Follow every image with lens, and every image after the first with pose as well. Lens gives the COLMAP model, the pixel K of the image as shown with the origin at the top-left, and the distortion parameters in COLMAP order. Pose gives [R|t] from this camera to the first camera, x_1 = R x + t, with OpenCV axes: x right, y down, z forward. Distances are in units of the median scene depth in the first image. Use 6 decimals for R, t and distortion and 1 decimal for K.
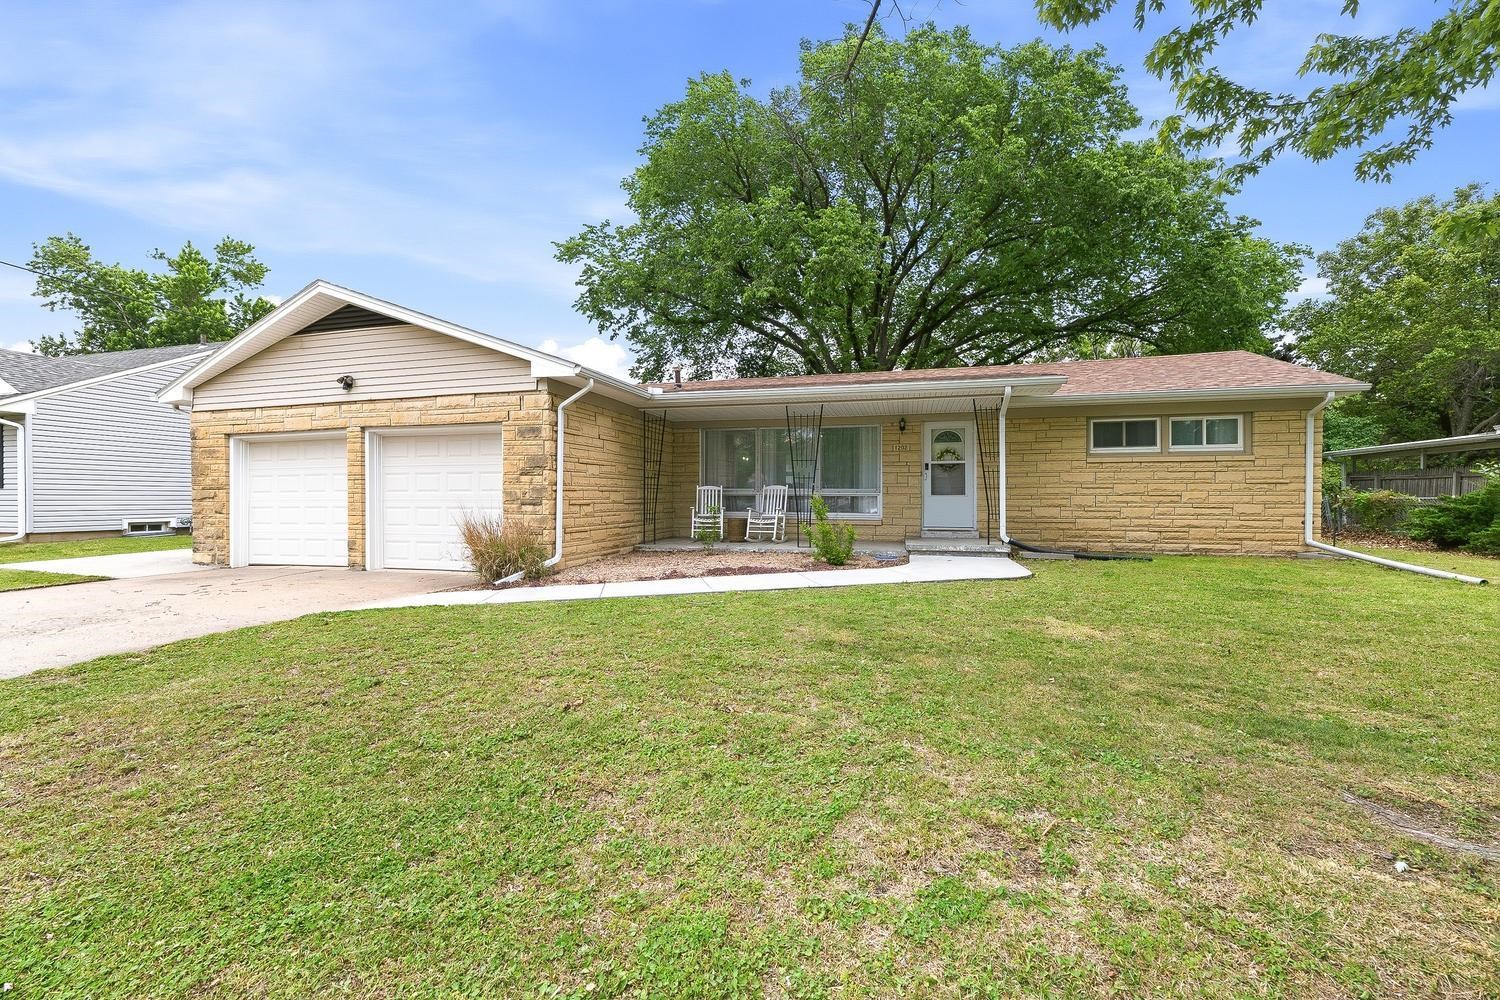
lens RADIAL K [[603.8, 0, 741.8], [0, 603.8, 504.1], [0, 0, 1]] dist [-0.001660, -0.000283]
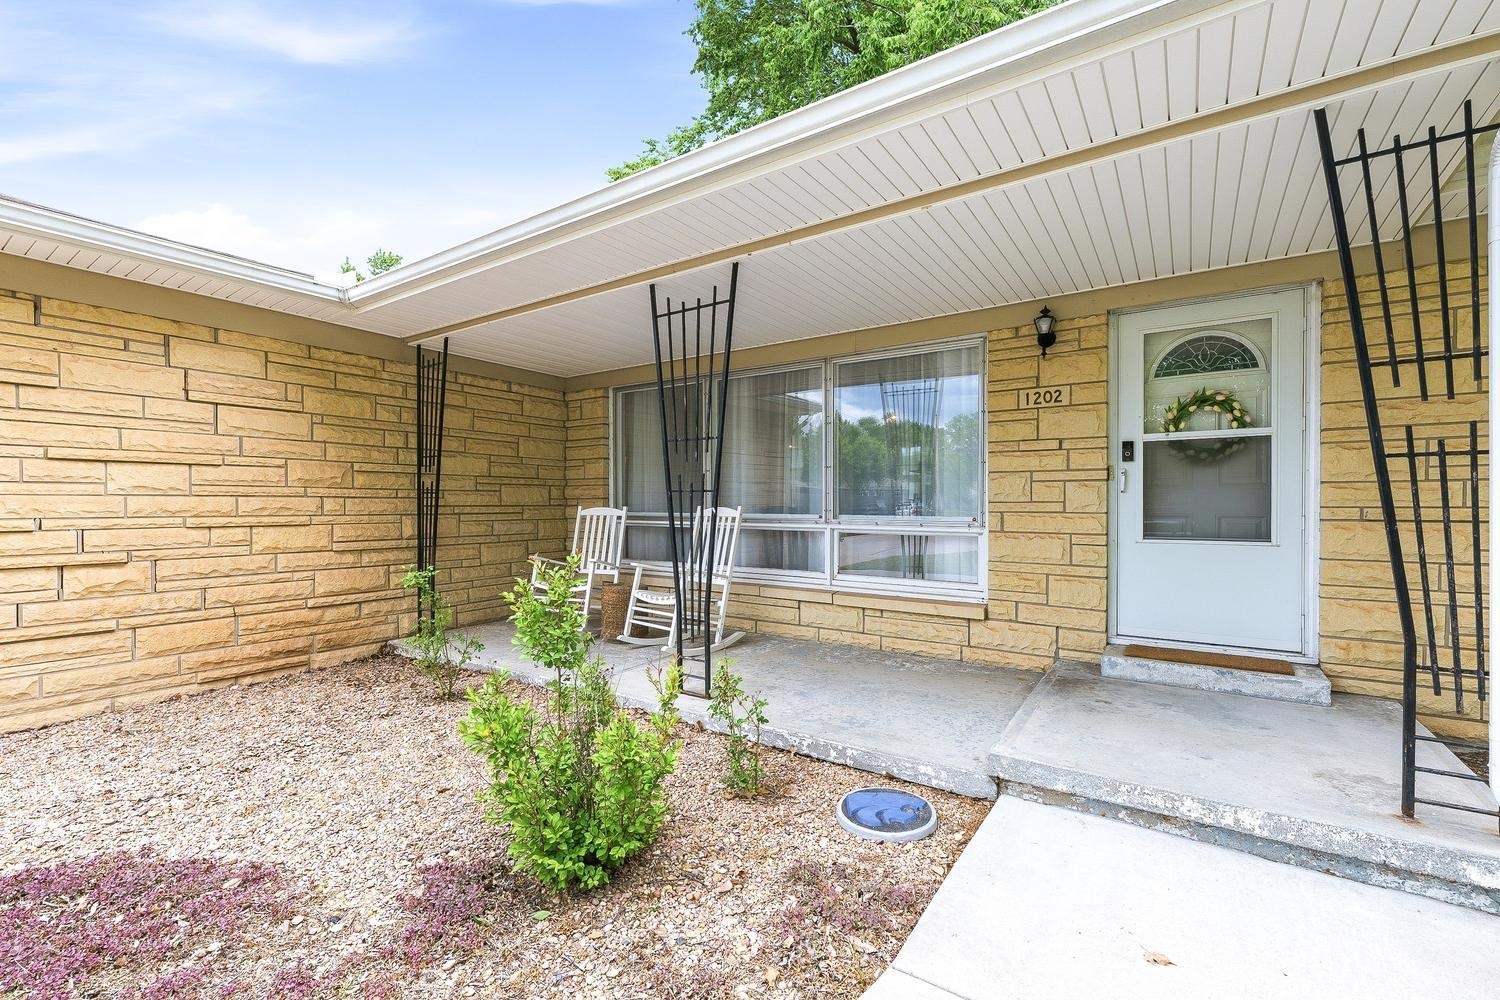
lens RADIAL K [[637.2, 0, 747.1], [0, 637.2, 513.1], [0, 0, 1]] dist [0.000519, 0.000053]
pose [[0.944494, 0.003830, -0.328505, 0.225586], [-0.003189, 0.999992, 0.002489, -0.028912], [0.328512, -0.001303, 0.944499, 0.608751]]
